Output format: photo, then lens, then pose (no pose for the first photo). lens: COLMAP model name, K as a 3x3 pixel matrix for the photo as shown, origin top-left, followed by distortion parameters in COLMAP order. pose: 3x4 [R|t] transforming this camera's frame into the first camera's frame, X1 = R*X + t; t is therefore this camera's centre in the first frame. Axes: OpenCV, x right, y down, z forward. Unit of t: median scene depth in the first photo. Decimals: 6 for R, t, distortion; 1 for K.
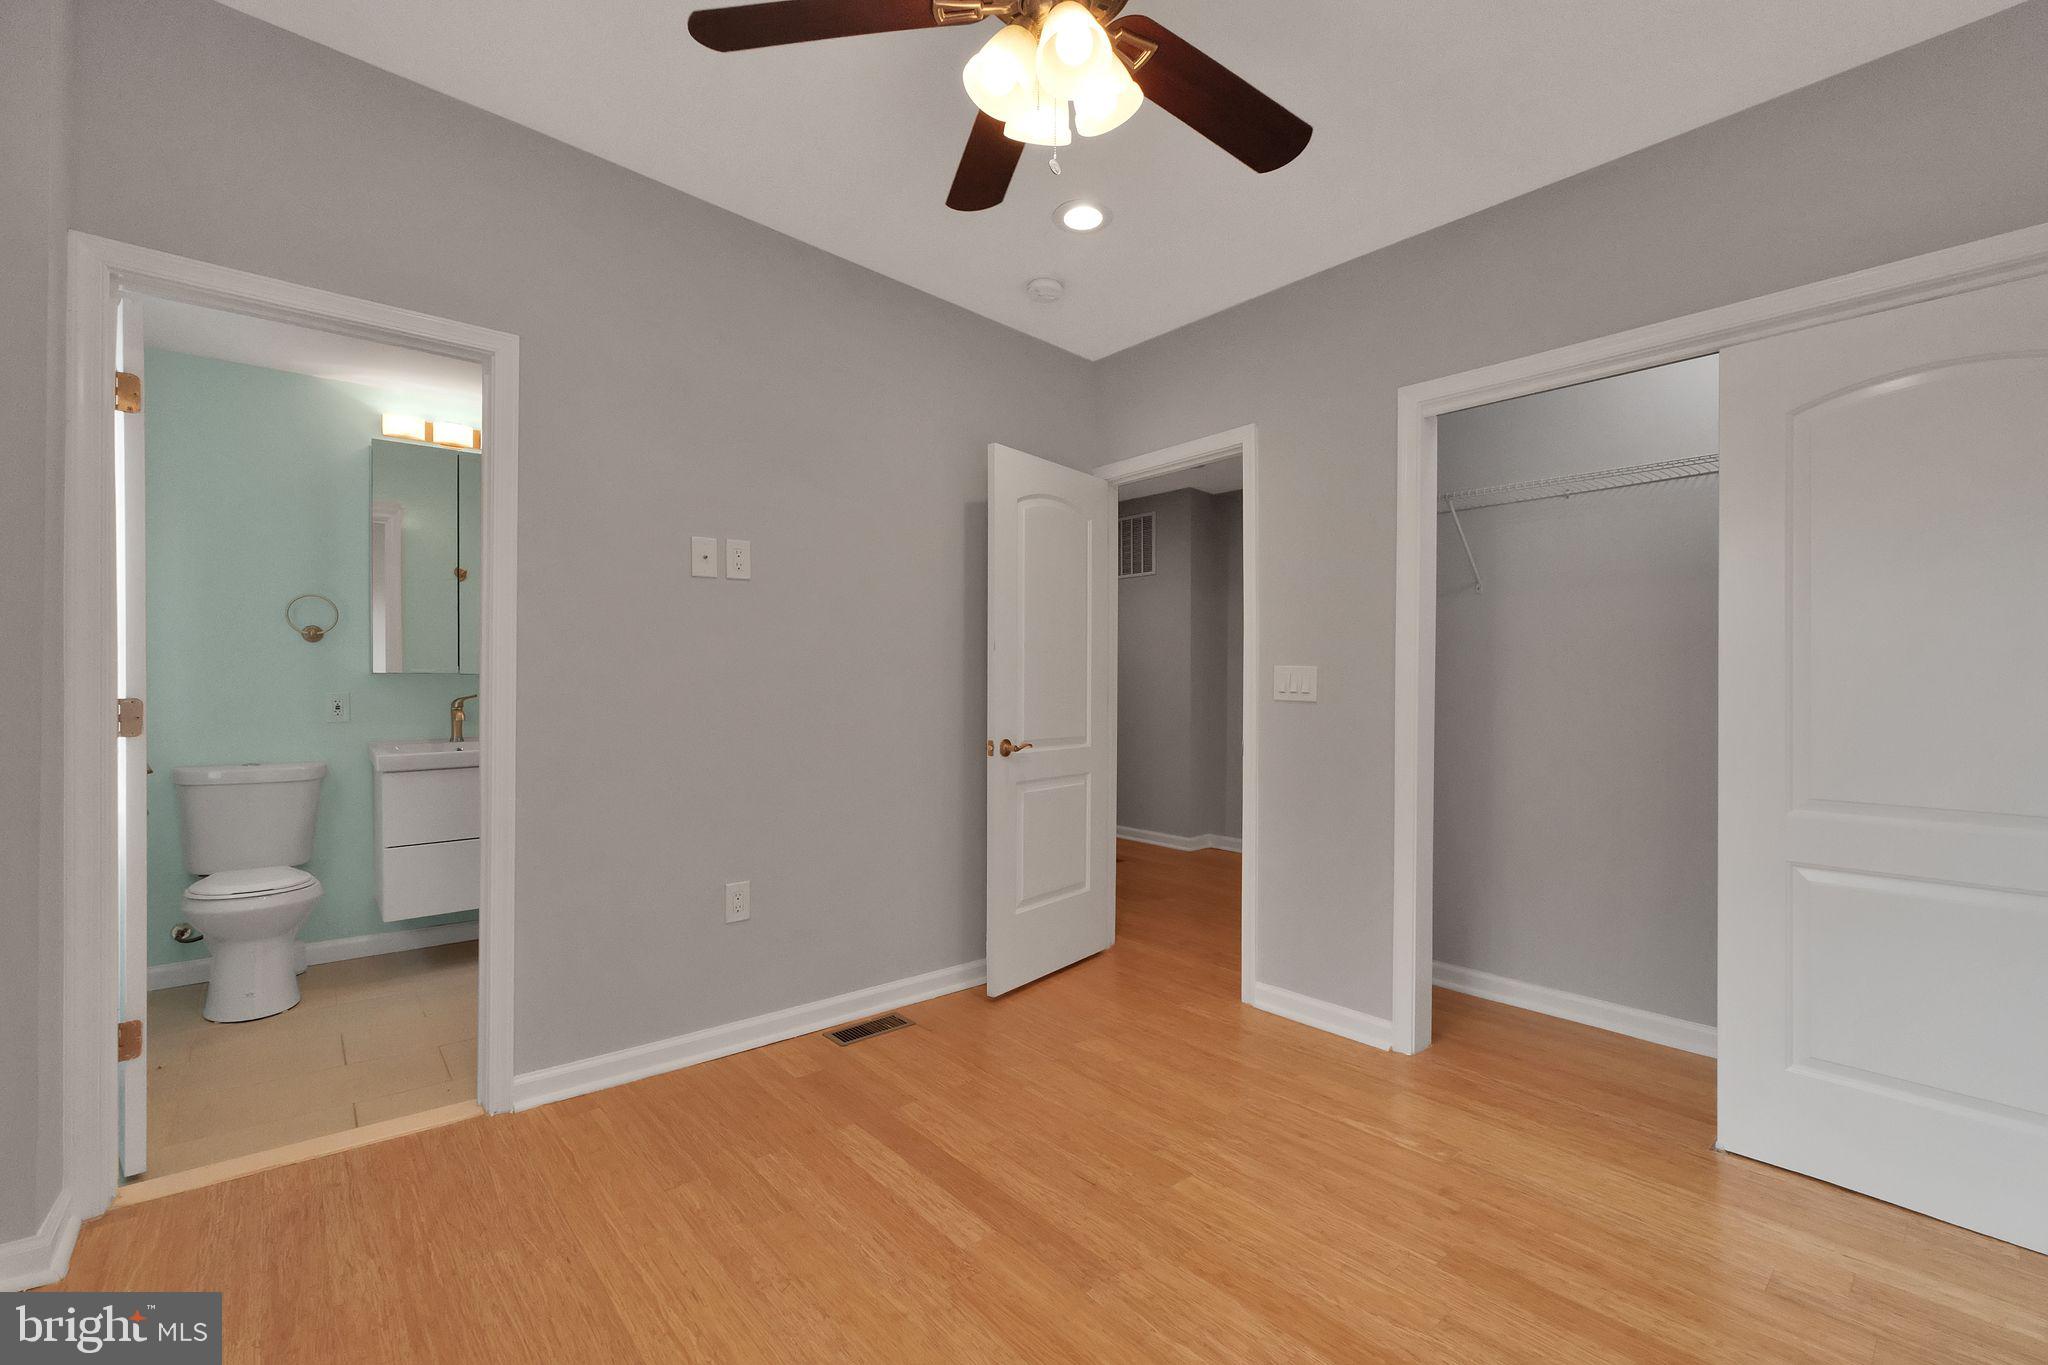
lens RADIAL K [[854.5, 0, 1002.0], [0, 854.5, 687.5], [0, 0, 1]] dist [0.000626, 0.000021]
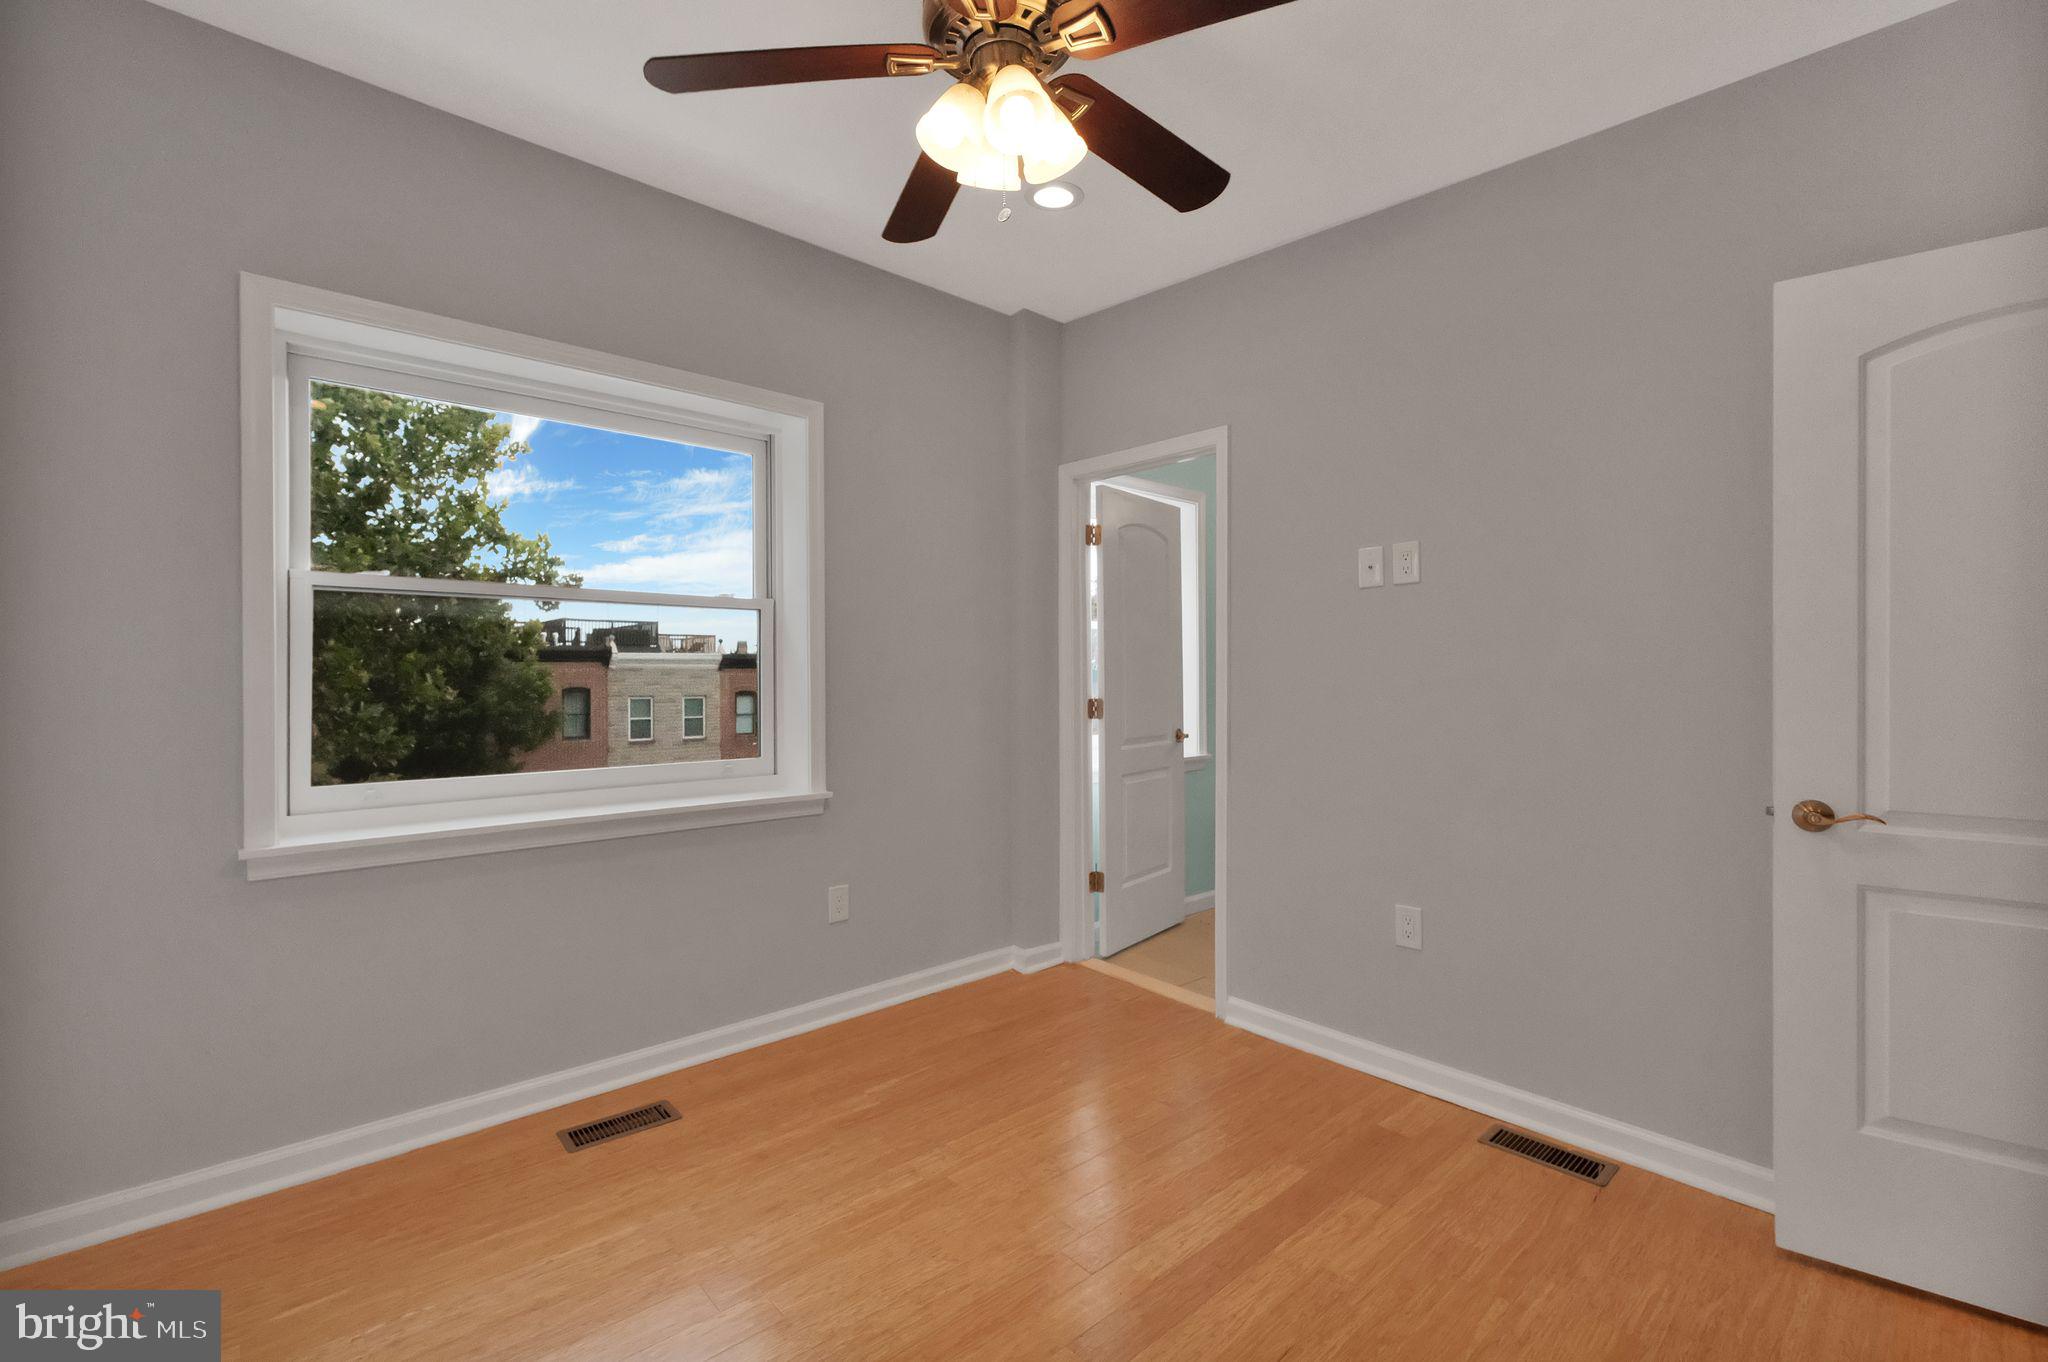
lens RADIAL K [[854.5, 0, 1002.0], [0, 854.5, 686.0], [0, 0, 1]] dist [0.000626, 0.000021]
pose [[0.034677, 0.004418, -0.999389, 0.711105], [0.007330, 0.999962, 0.004675, -0.025593], [0.999372, -0.007488, 0.034644, 0.606662]]
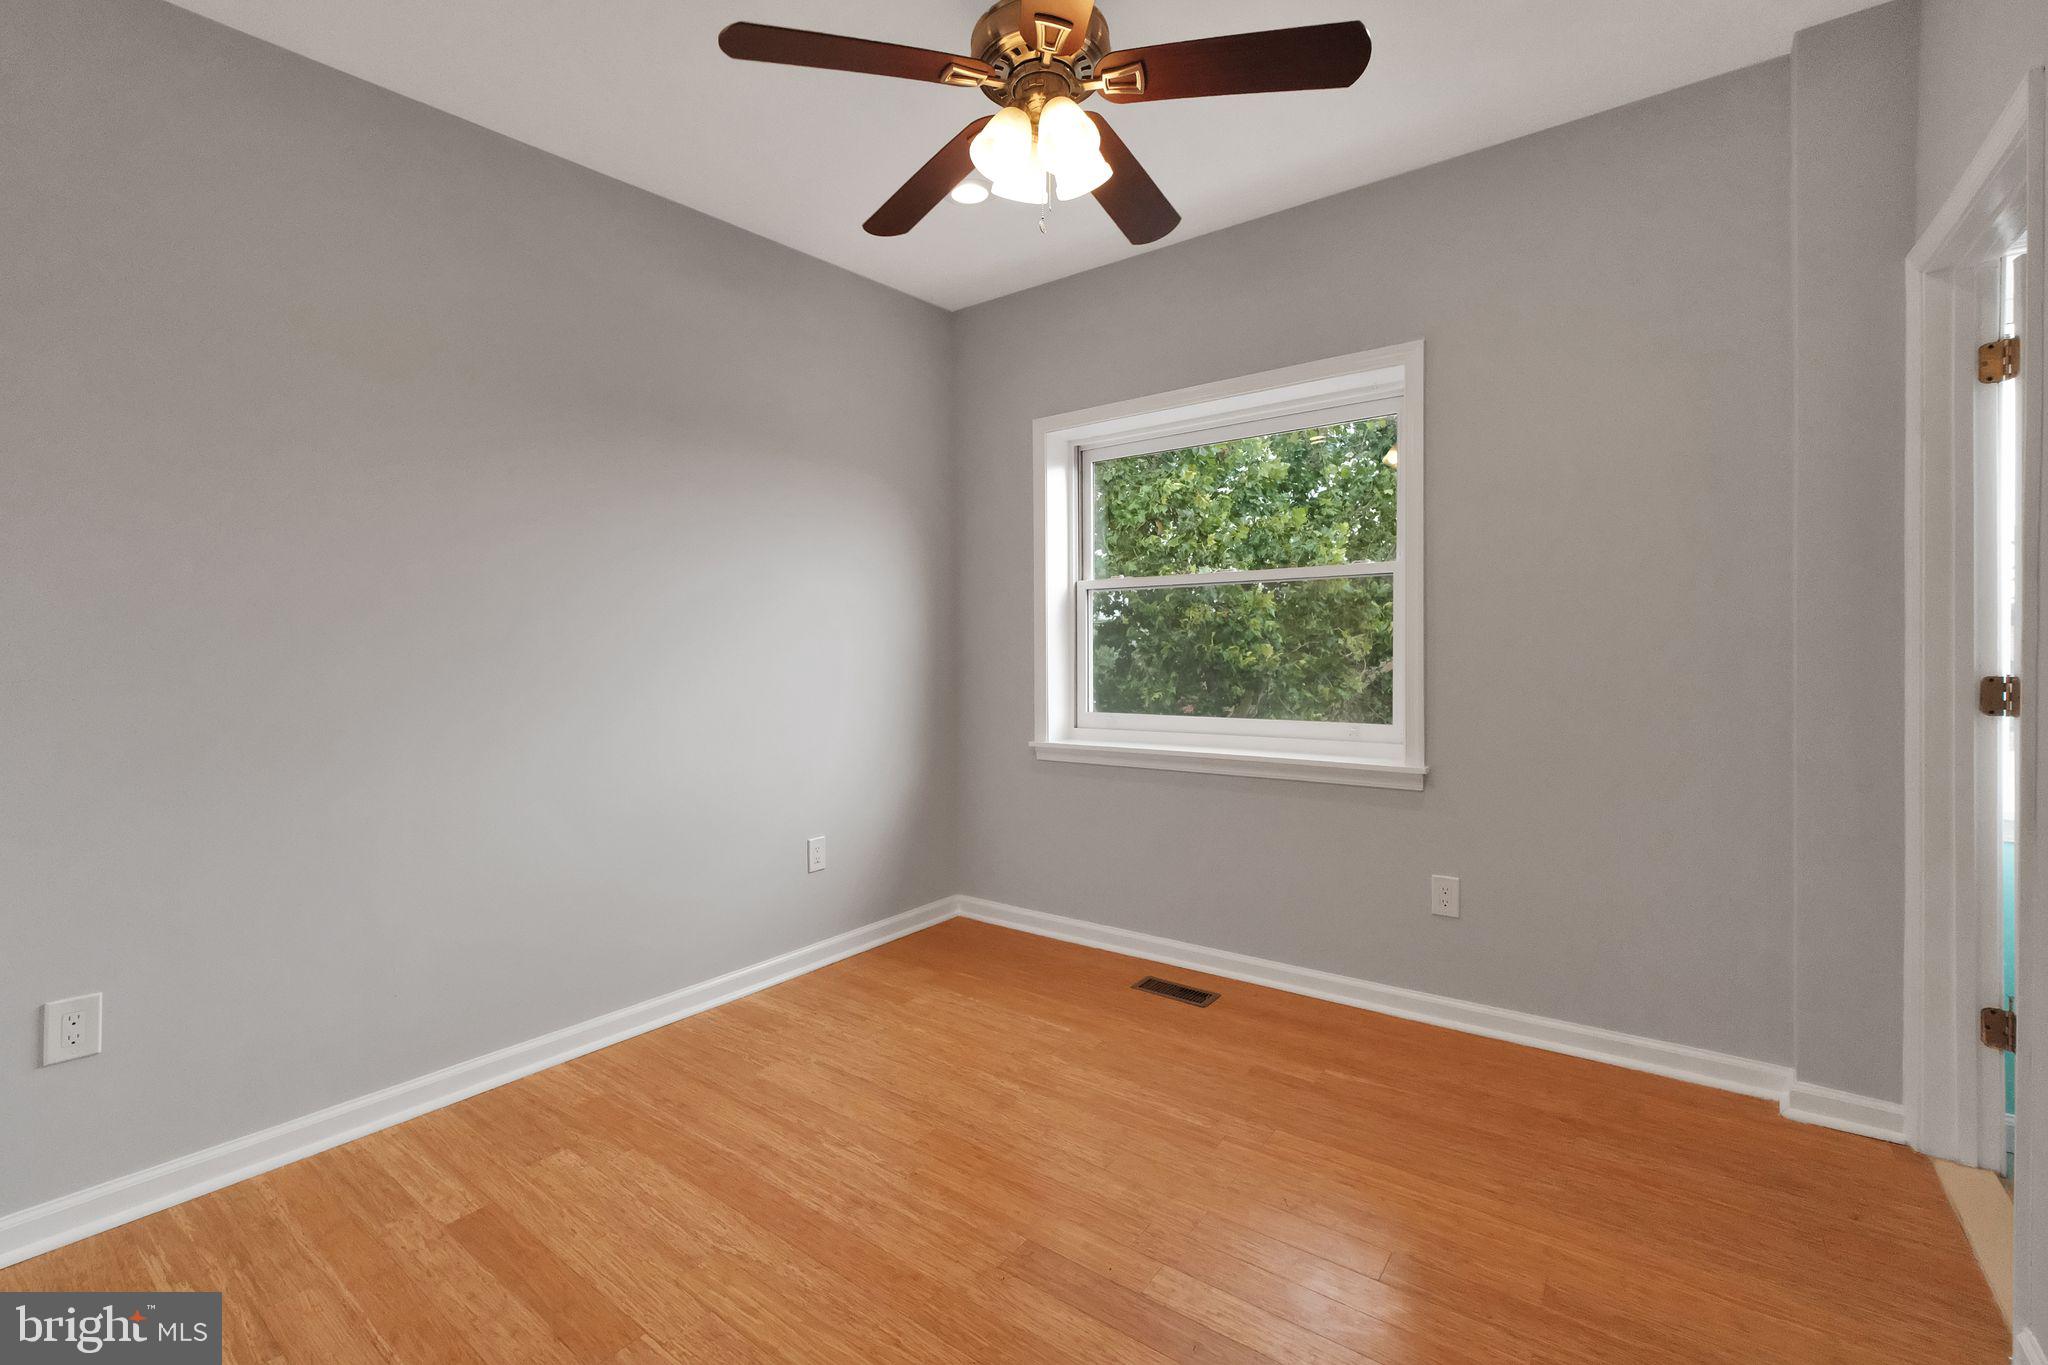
lens RADIAL K [[871.7, 0, 1050.6], [0, 871.7, 677.0], [0, 0, 1]] dist [-0.000351, -0.000085]
pose [[-0.961280, 0.005481, -0.275520, 0.246963], [0.000163, 0.999813, 0.019324, -0.010132], [0.275575, 0.018530, -0.961101, 1.379877]]
